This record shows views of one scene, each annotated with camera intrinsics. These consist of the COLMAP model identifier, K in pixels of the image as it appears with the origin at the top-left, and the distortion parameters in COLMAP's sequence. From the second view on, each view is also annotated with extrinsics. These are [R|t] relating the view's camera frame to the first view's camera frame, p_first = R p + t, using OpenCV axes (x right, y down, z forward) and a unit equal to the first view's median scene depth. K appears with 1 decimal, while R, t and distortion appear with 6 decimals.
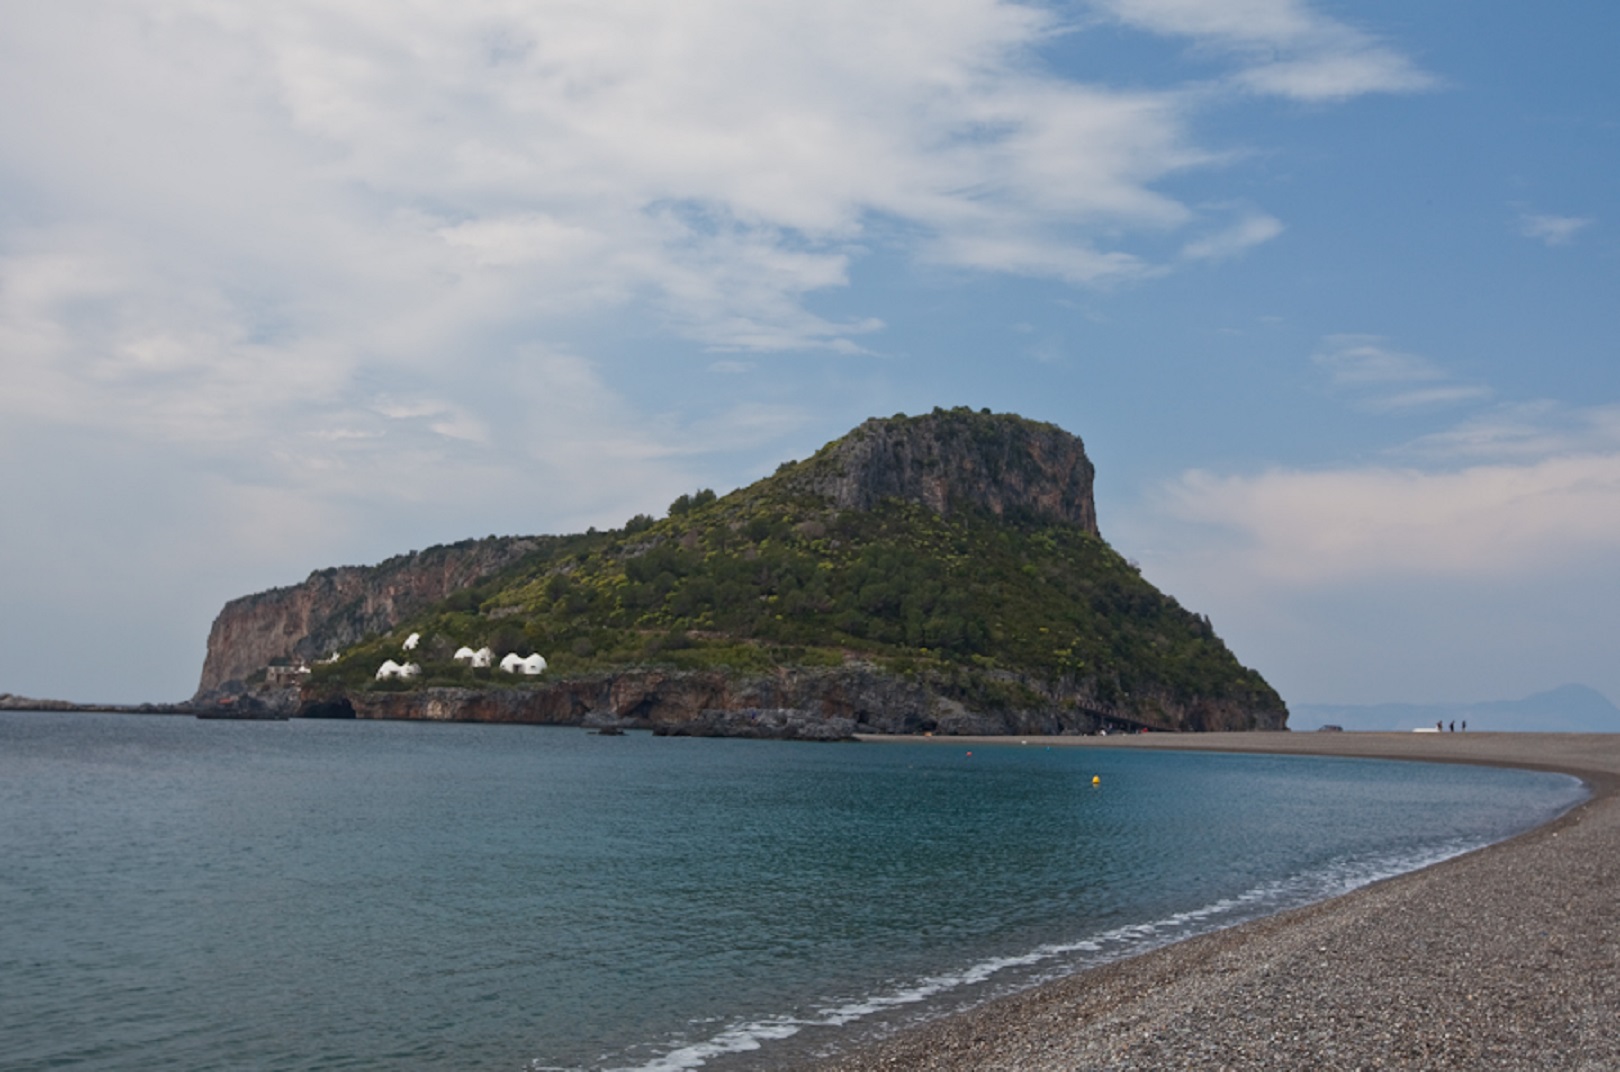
lens RADIAL K [[1637.8, 0, 812.1], [0, 1637.8, 536.7], [0, 0, 1]] dist [-0.009956, 0.000000]
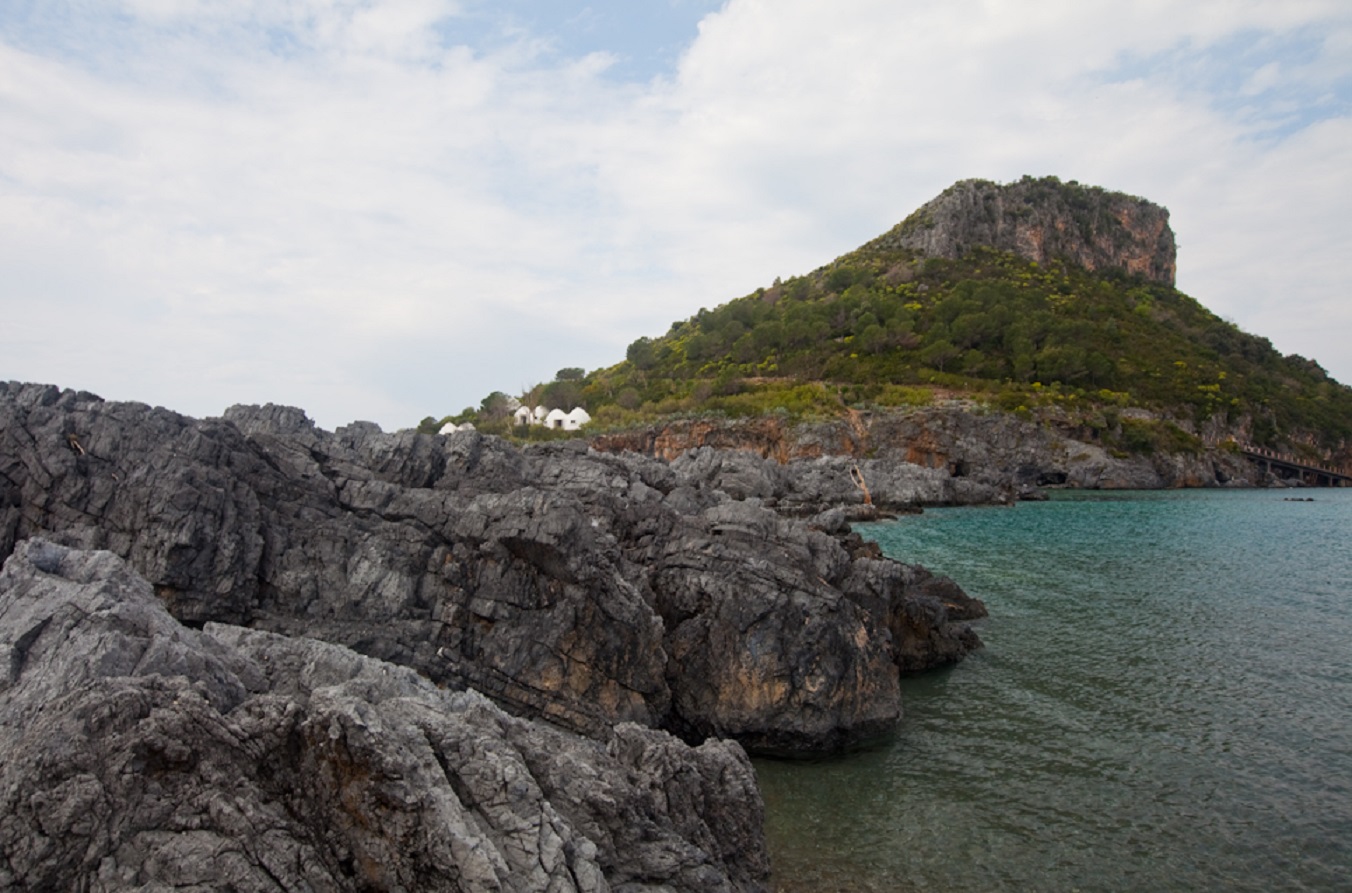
lens RADIAL K [[868.6, 0, 672.1], [0, 868.6, 437.7], [0, 0, 1]] dist [0.027191, 0.002991]
pose [[0.958724, -0.034274, -0.282264, 0.015407], [0.052962, 0.996861, 0.058845, 0.058771], [0.279361, -0.071365, 0.957530, 0.519800]]
